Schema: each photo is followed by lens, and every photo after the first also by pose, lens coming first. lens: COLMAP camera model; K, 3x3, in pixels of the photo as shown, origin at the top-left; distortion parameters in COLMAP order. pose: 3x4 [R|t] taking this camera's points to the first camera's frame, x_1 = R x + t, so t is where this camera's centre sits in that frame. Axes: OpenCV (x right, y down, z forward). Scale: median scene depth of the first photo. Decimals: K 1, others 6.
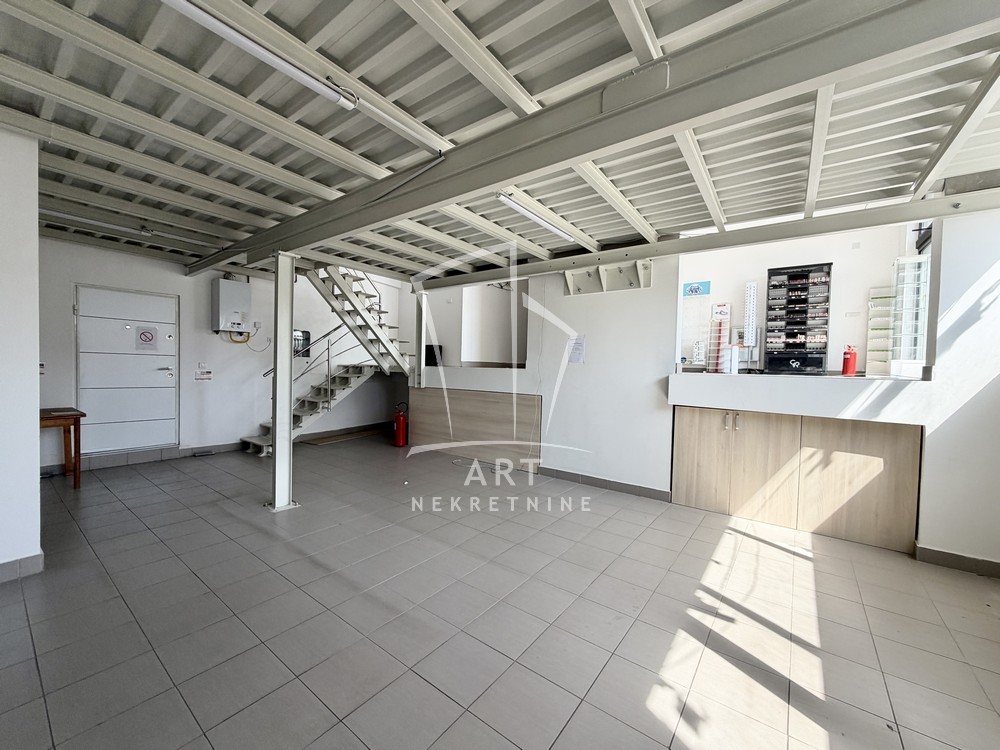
lens RADIAL K [[400.0, 0, 492.9], [0, 400.0, 377.2], [0, 0, 1]] dist [-0.000927, 0.000474]
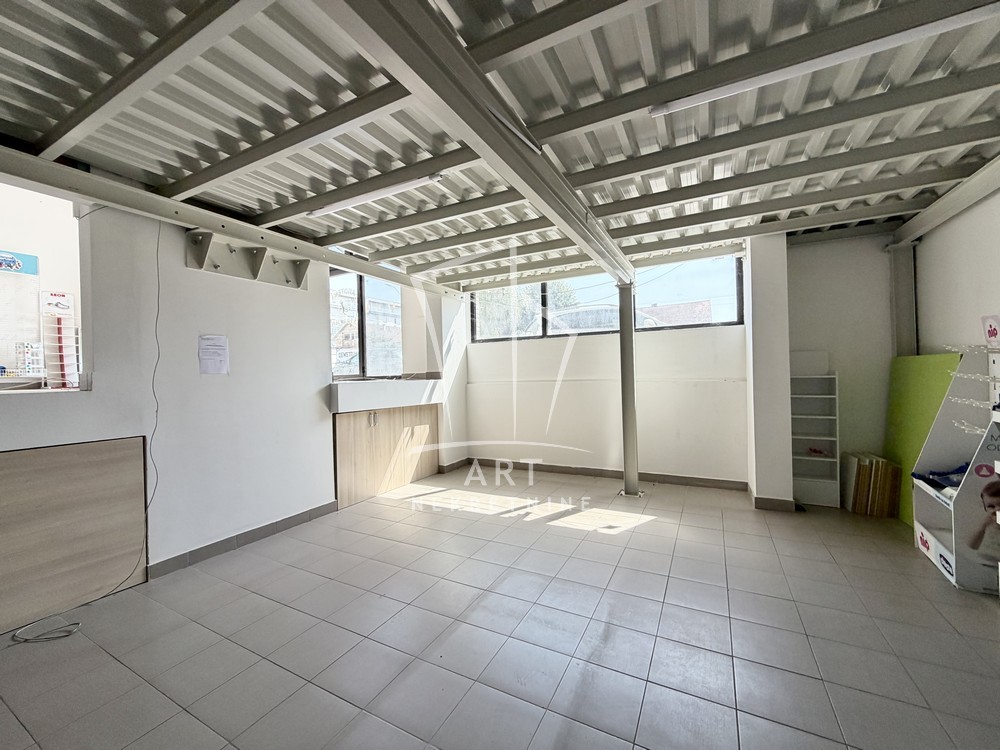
lens RADIAL K [[400.0, 0, 498.8], [0, 400.0, 373.7], [0, 0, 1]] dist [-0.000927, 0.000474]
pose [[-0.166075, -0.016407, 0.985977, -0.922547], [0.047849, 0.998550, 0.024676, -0.054839], [-0.984952, 0.051276, -0.165049, 1.125306]]
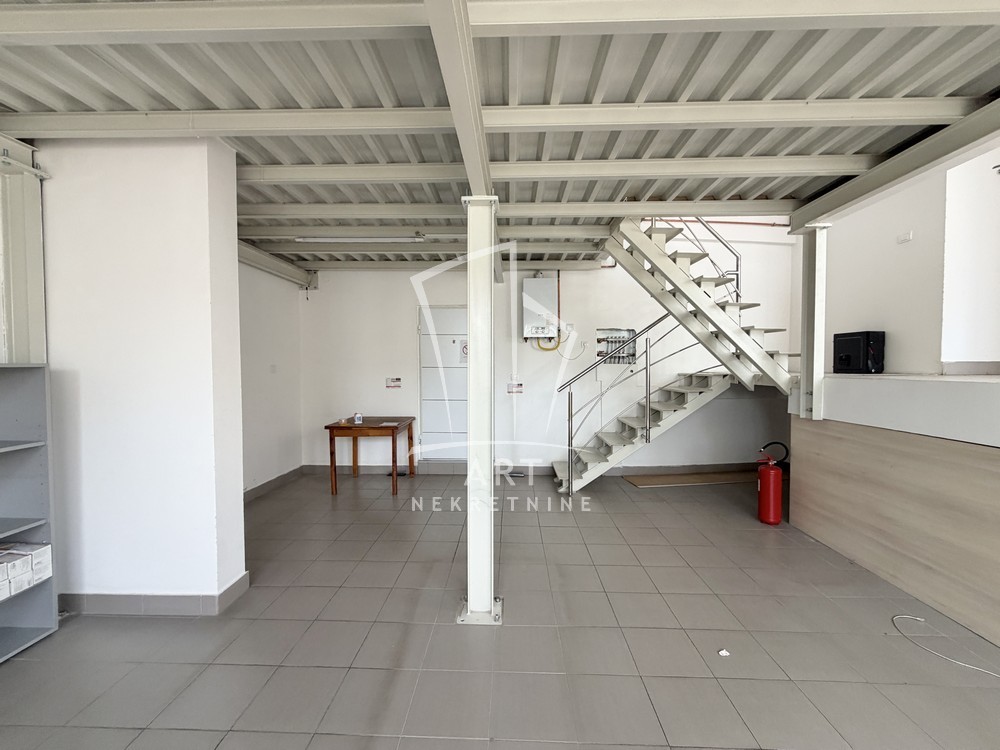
lens RADIAL K [[400.0, 0, 499.5], [0, 400.0, 374.3], [0, 0, 1]] dist [-0.000927, 0.000474]
pose [[0.578258, -0.008165, -0.815813, -0.000095], [-0.003491, 0.999916, -0.012482, -0.021497], [0.815846, 0.010066, 0.578181, 0.378717]]
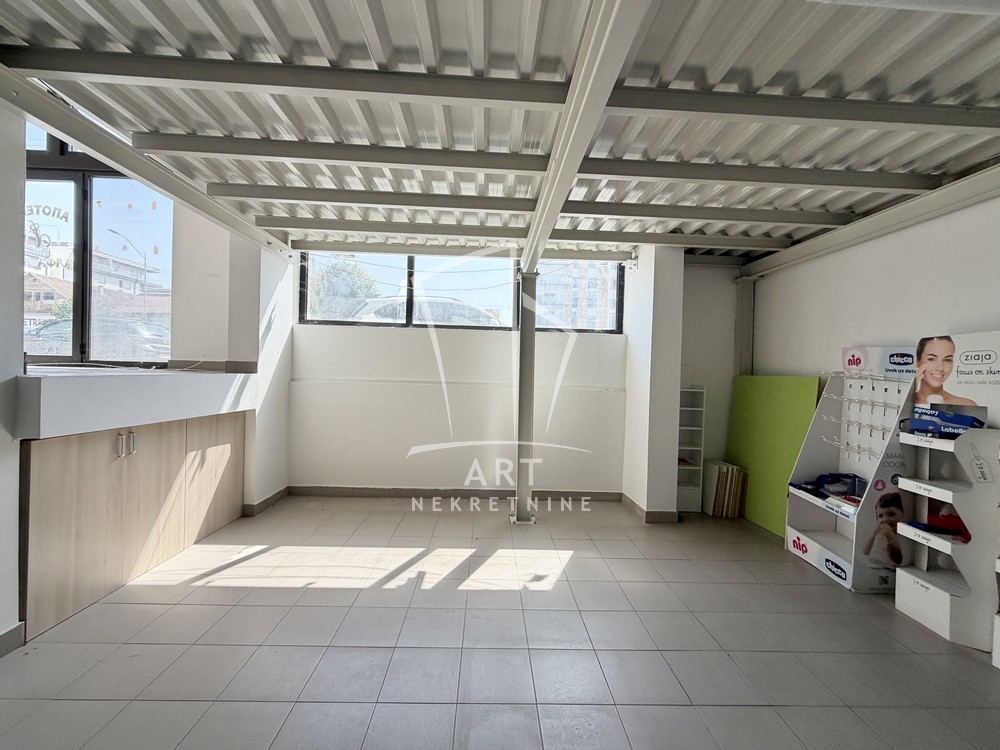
lens RADIAL K [[400.0, 0, 496.8], [0, 400.0, 376.1], [0, 0, 1]] dist [-0.000927, 0.000474]
pose [[-0.627410, -0.053692, 0.776836, -0.406064], [-0.022202, 0.998448, 0.051078, -0.068392], [-0.778373, 0.014799, -0.627628, 1.288842]]
